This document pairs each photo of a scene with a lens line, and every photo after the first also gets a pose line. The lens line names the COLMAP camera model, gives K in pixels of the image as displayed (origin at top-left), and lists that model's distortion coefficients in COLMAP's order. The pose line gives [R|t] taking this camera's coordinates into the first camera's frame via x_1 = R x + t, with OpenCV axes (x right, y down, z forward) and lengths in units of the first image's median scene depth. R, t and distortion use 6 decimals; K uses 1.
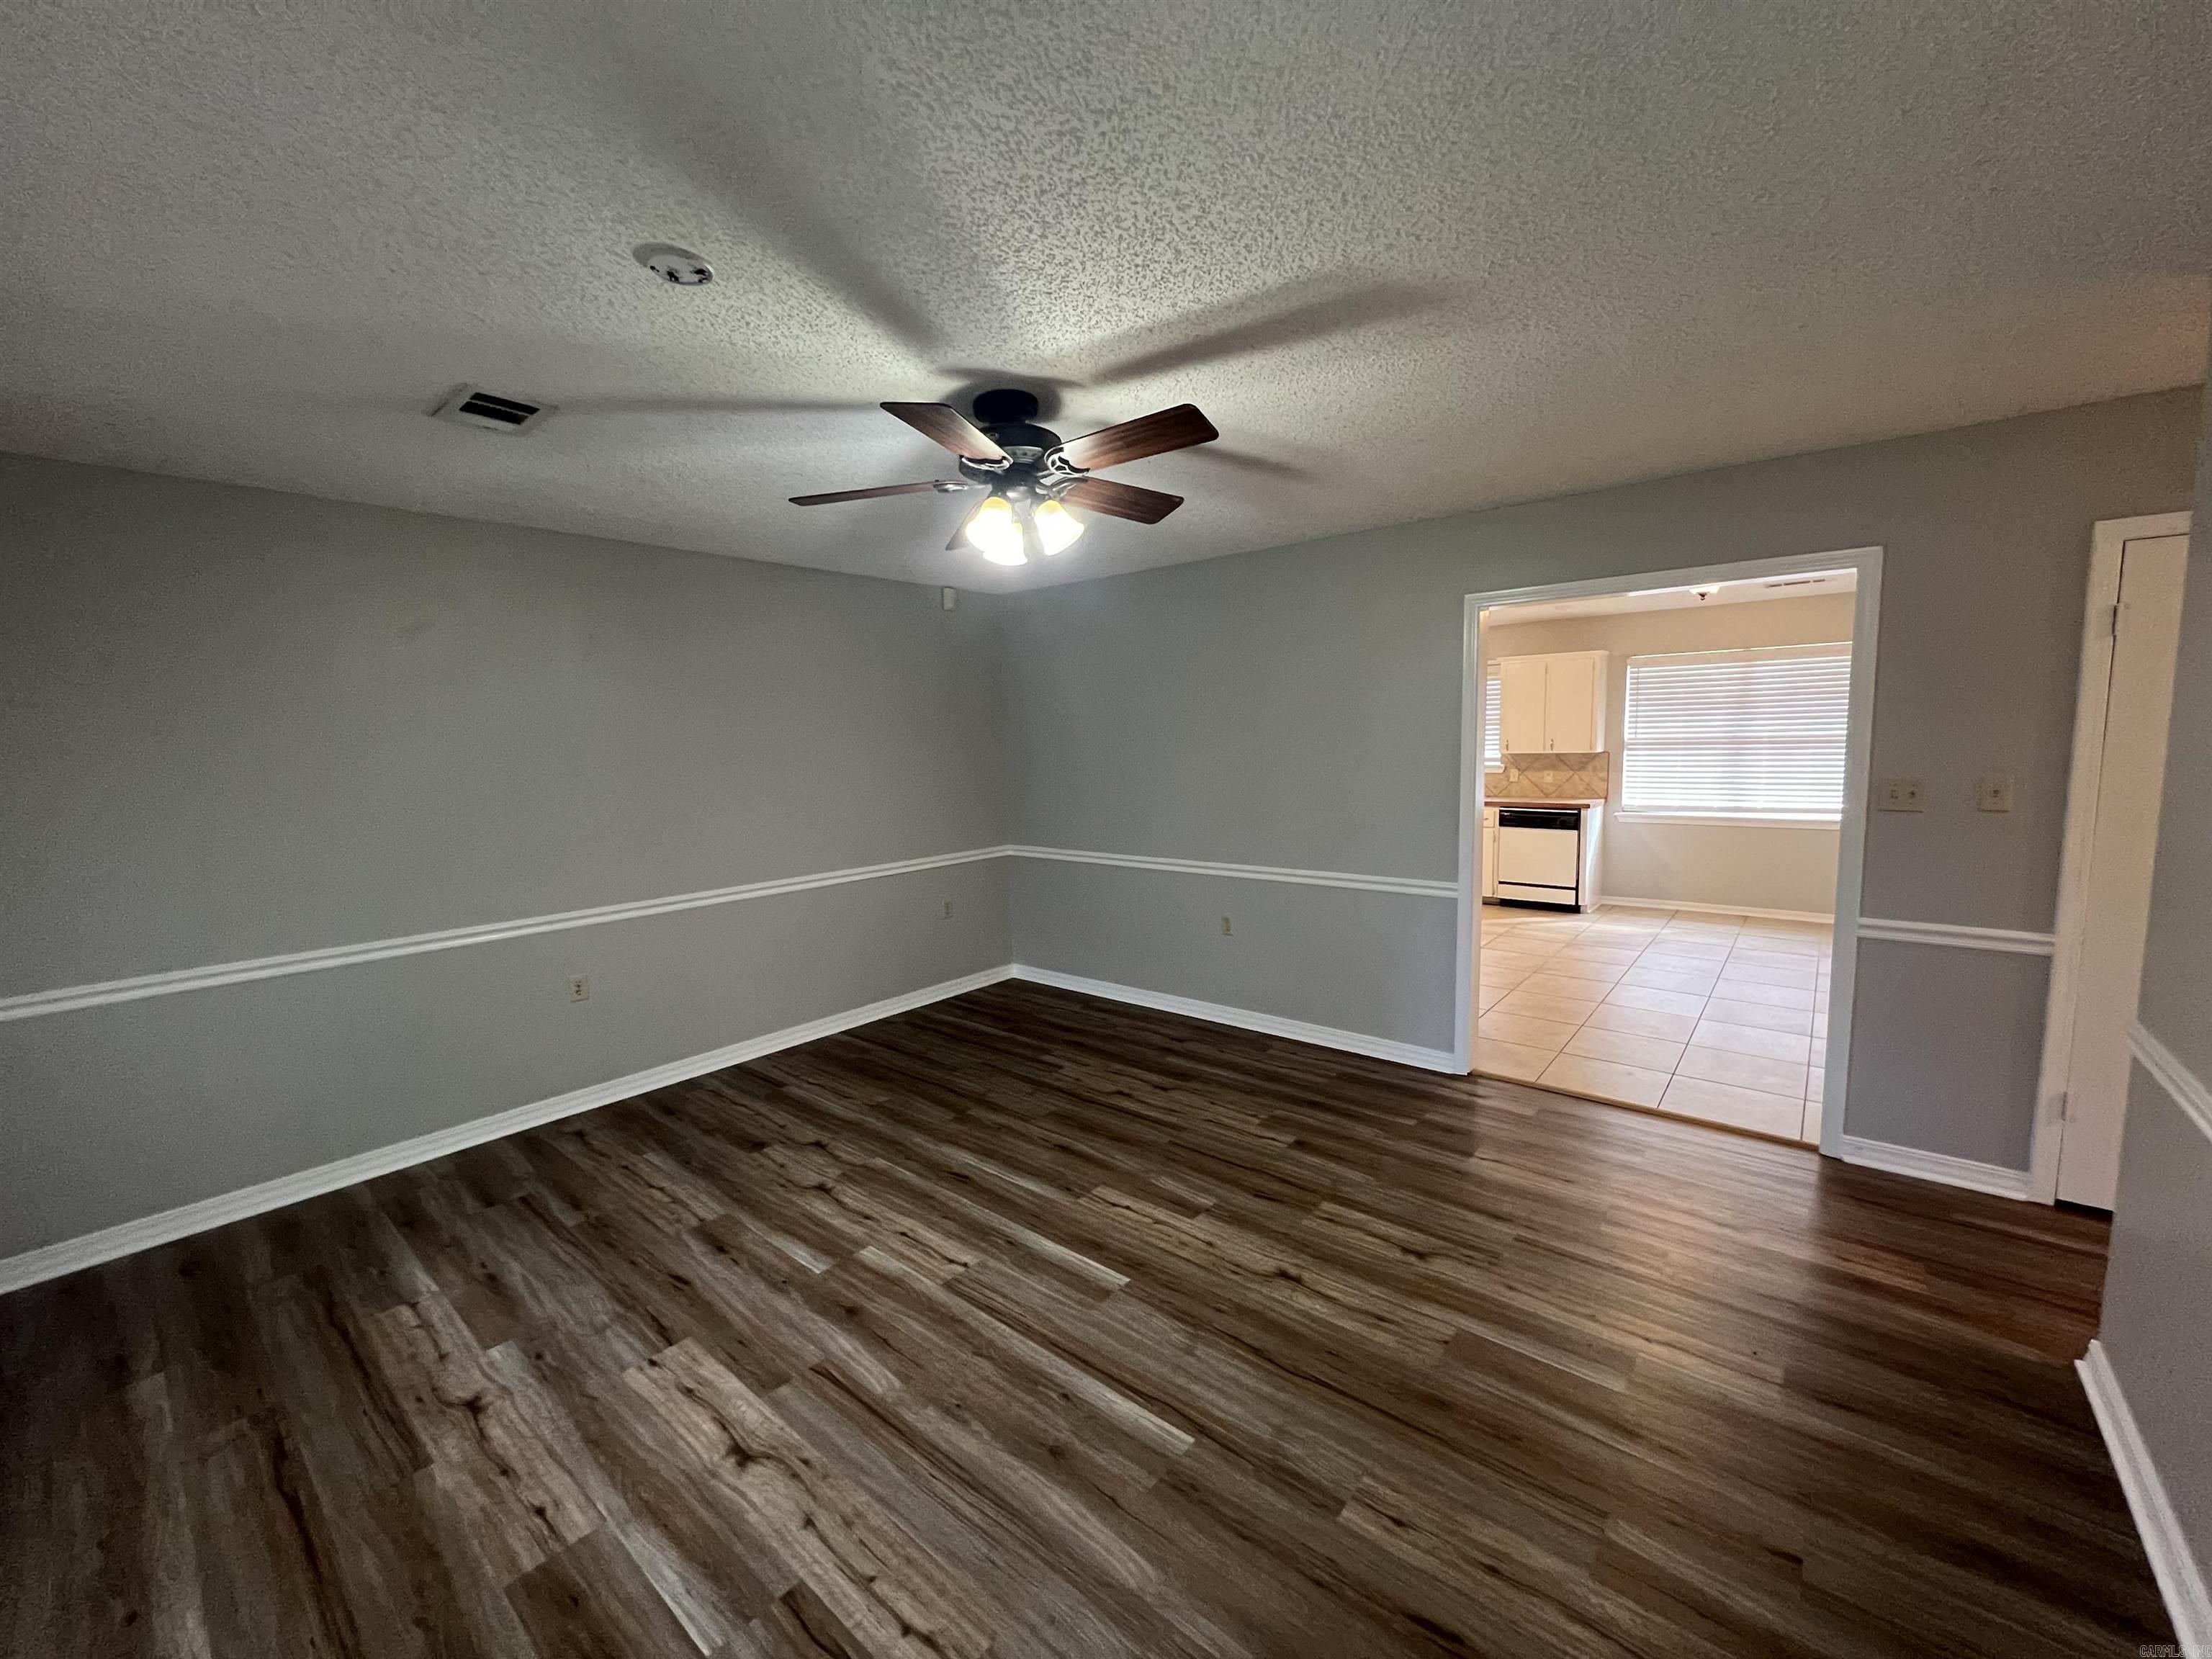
lens RADIAL K [[881.9, 0, 1112.7], [0, 881.9, 839.0], [0, 0, 1]] dist [-0.001118, 0.000508]
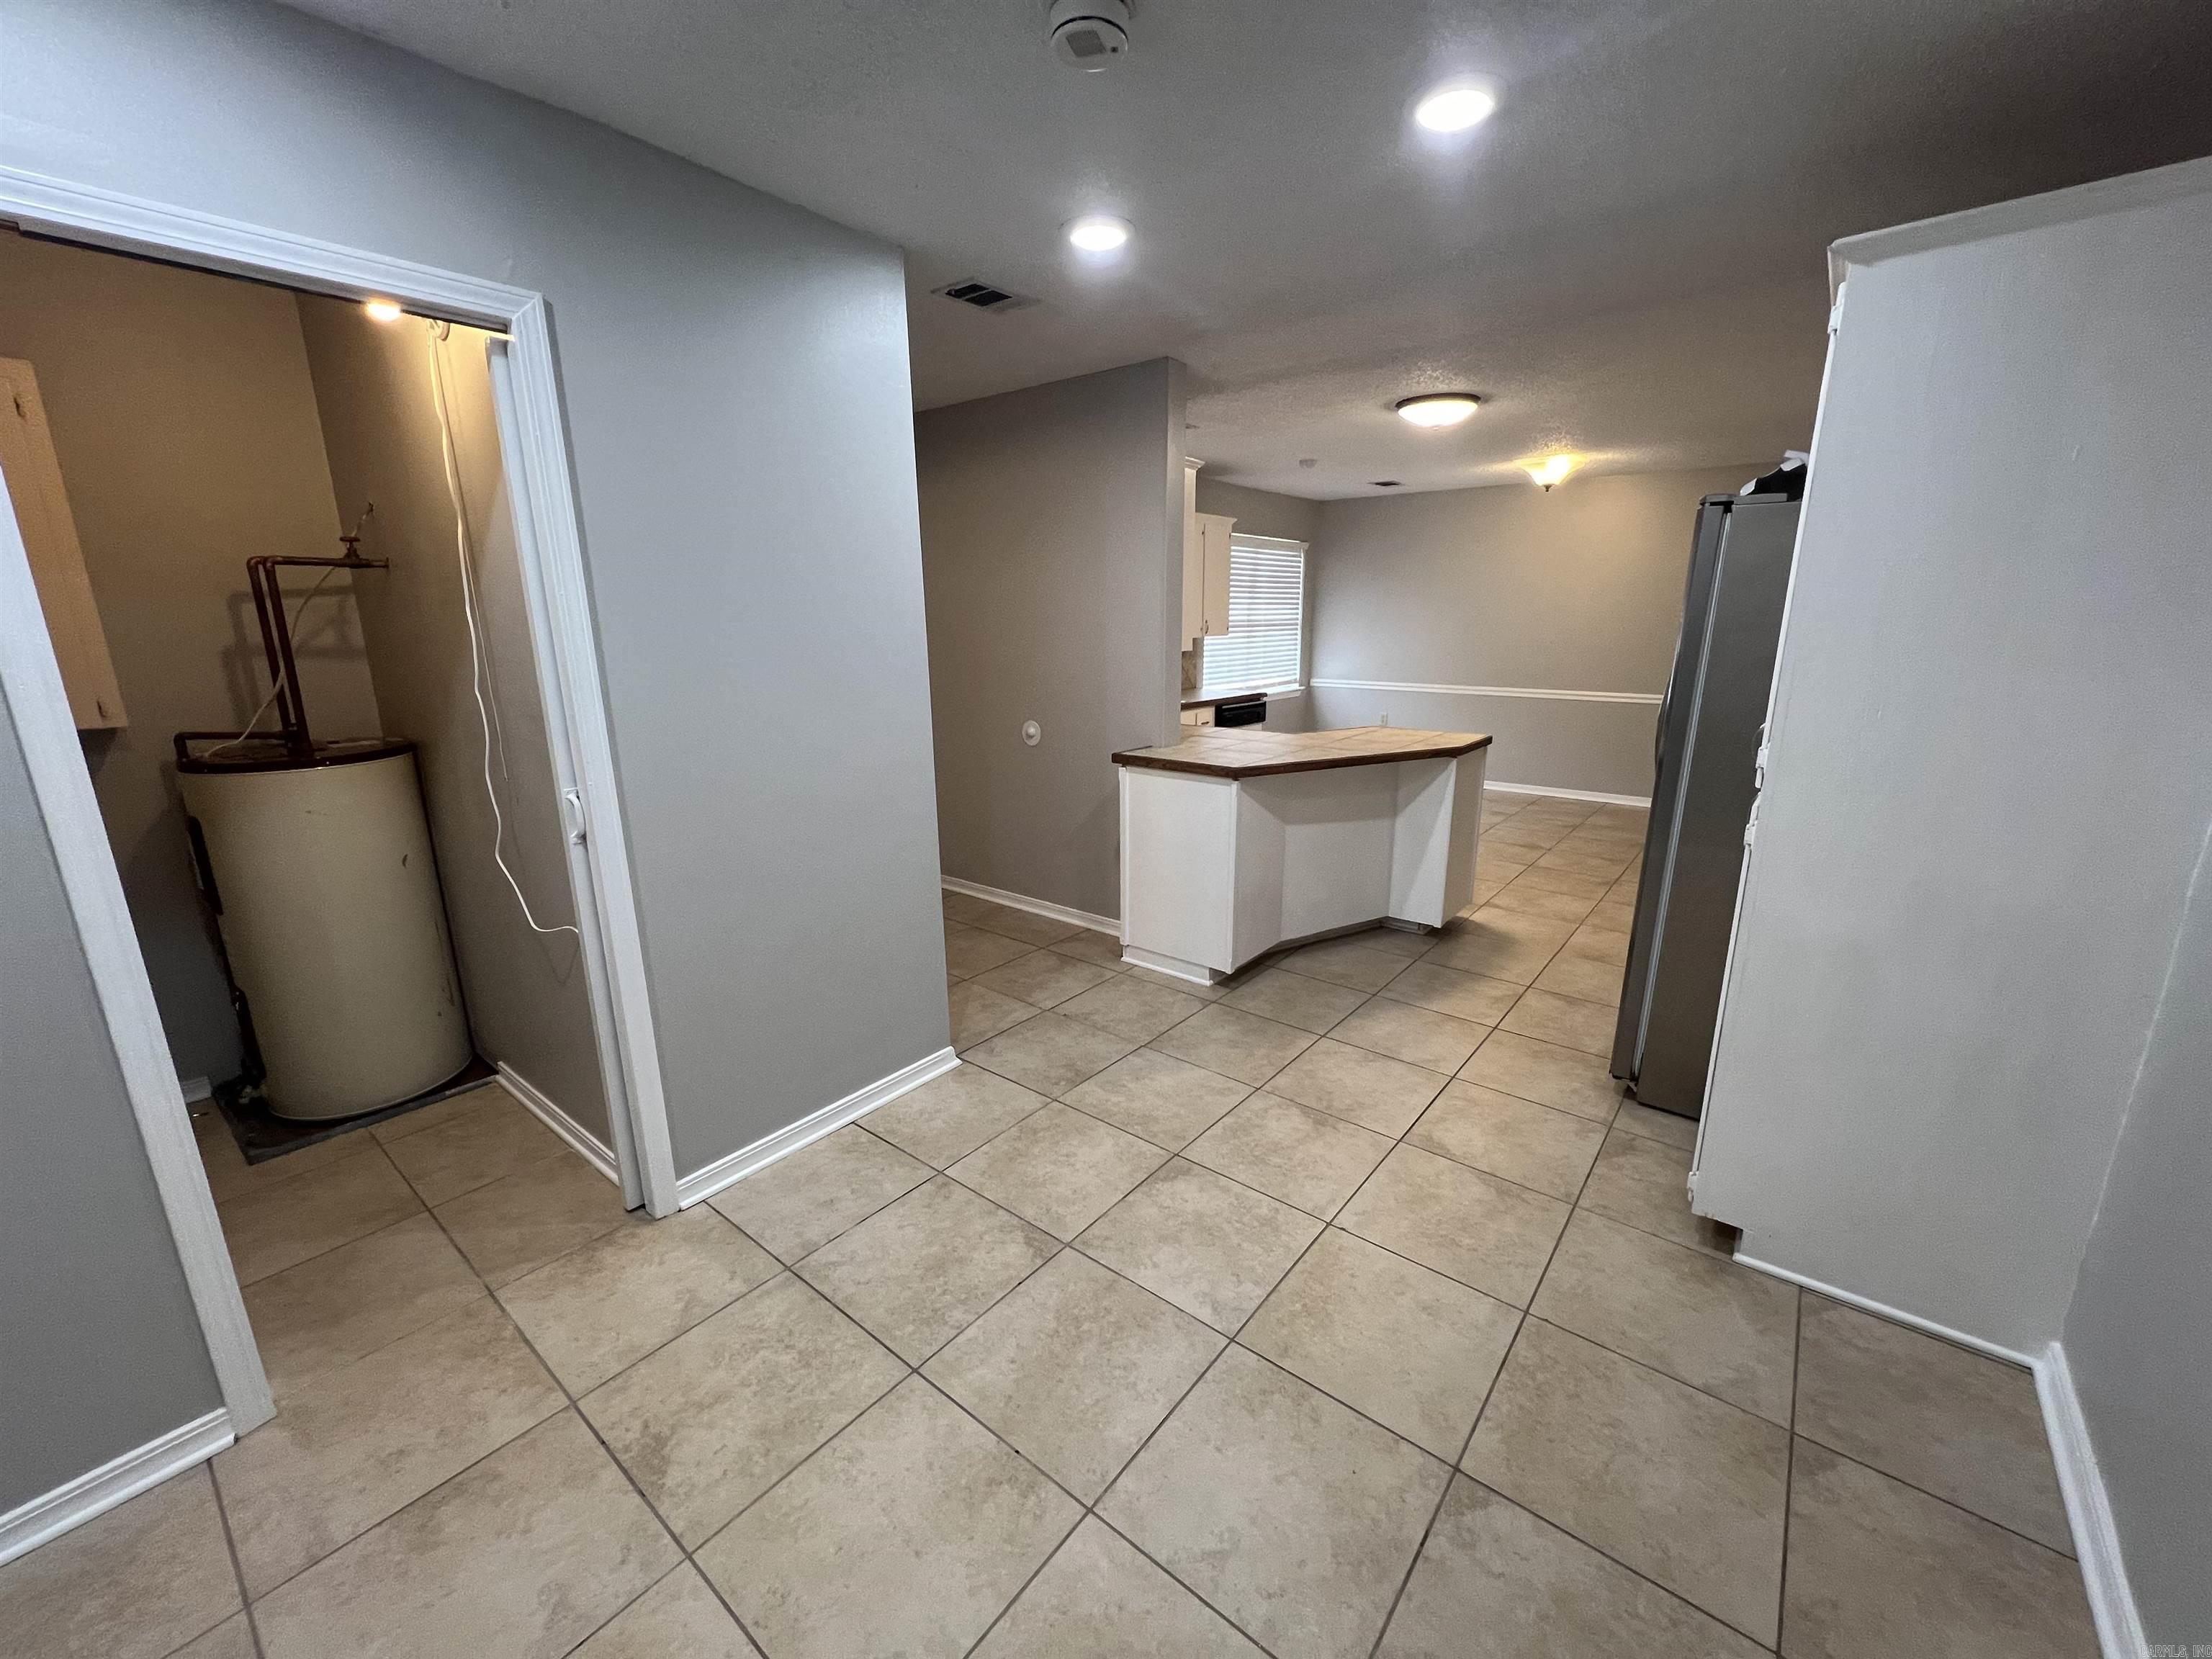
lens RADIAL K [[881.9, 0, 1115.8], [0, 881.9, 833.8], [0, 0, 1]] dist [-0.001118, 0.000508]
pose [[0.014632, -0.219376, 0.975531, -1.068065], [0.121522, 0.968793, 0.216038, -0.314220], [-0.992481, 0.115387, 0.040835, 3.127778]]
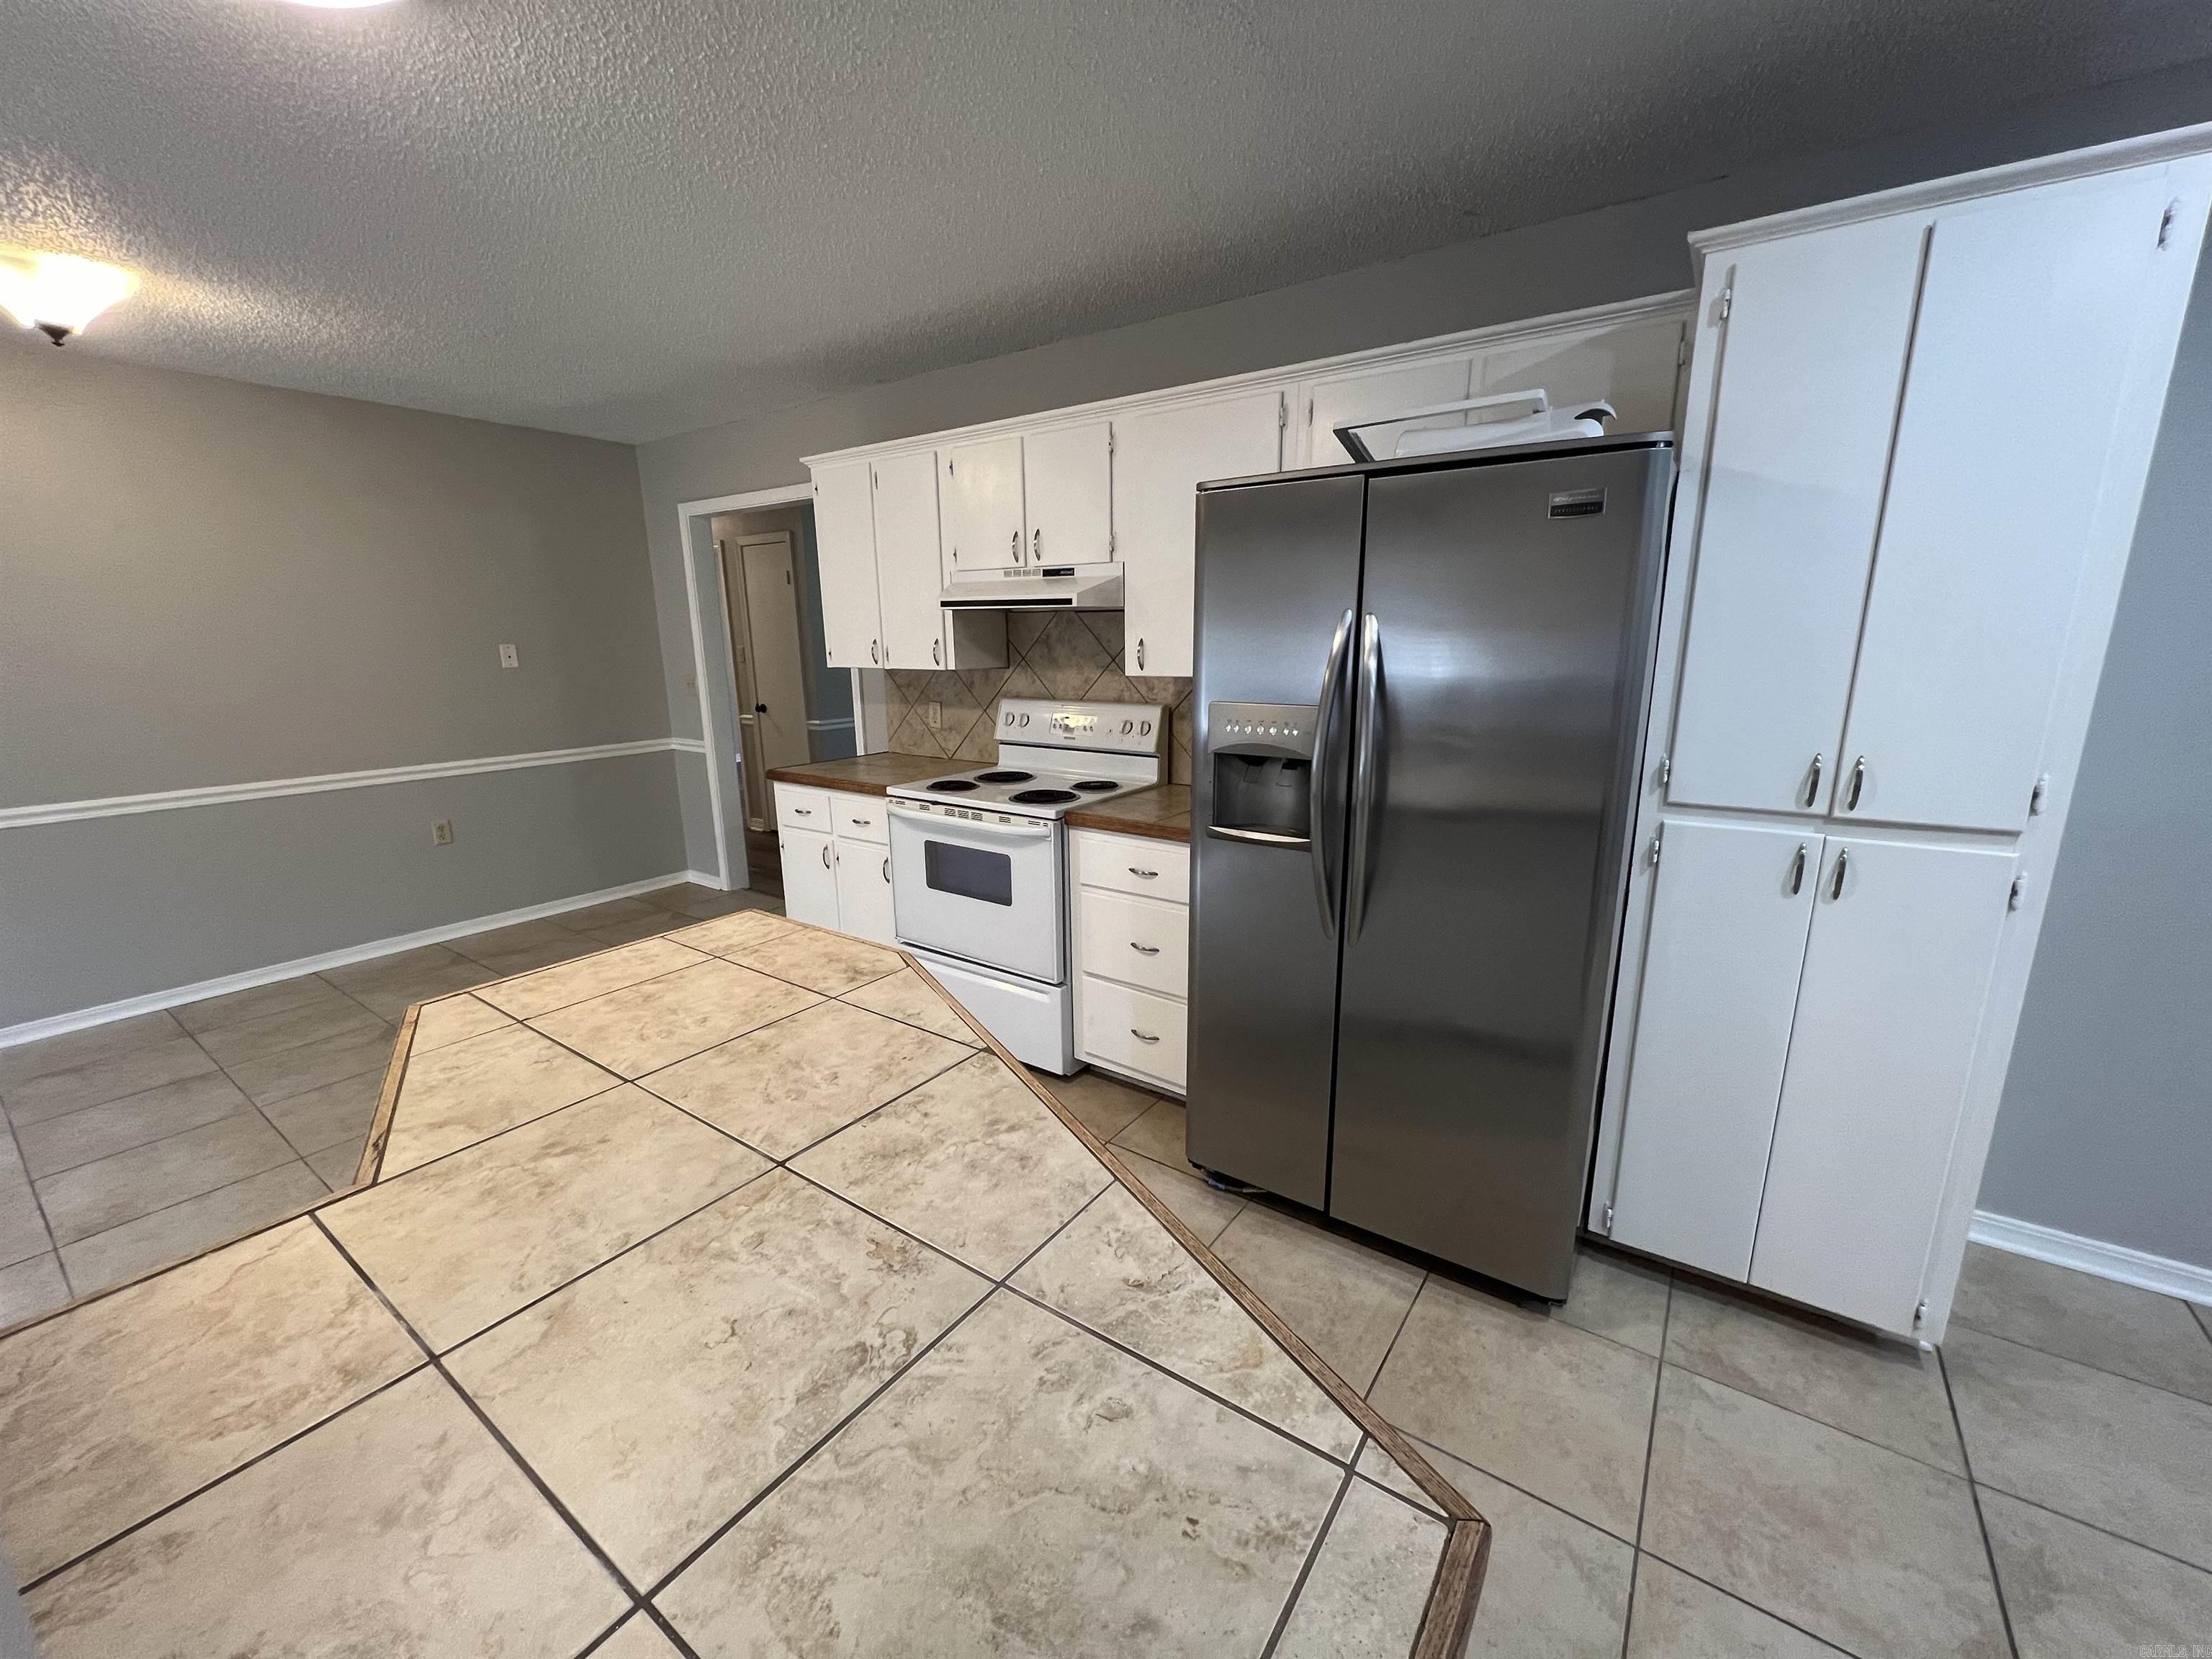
lens RADIAL K [[881.9, 0, 1109.4], [0, 881.9, 834.3], [0, 0, 1]] dist [-0.001118, 0.000508]
pose [[-0.998587, 0.041863, -0.032742, 0.296440], [0.028216, 0.939677, 0.340897, -0.339187], [0.045038, 0.339491, -0.939530, 3.134233]]
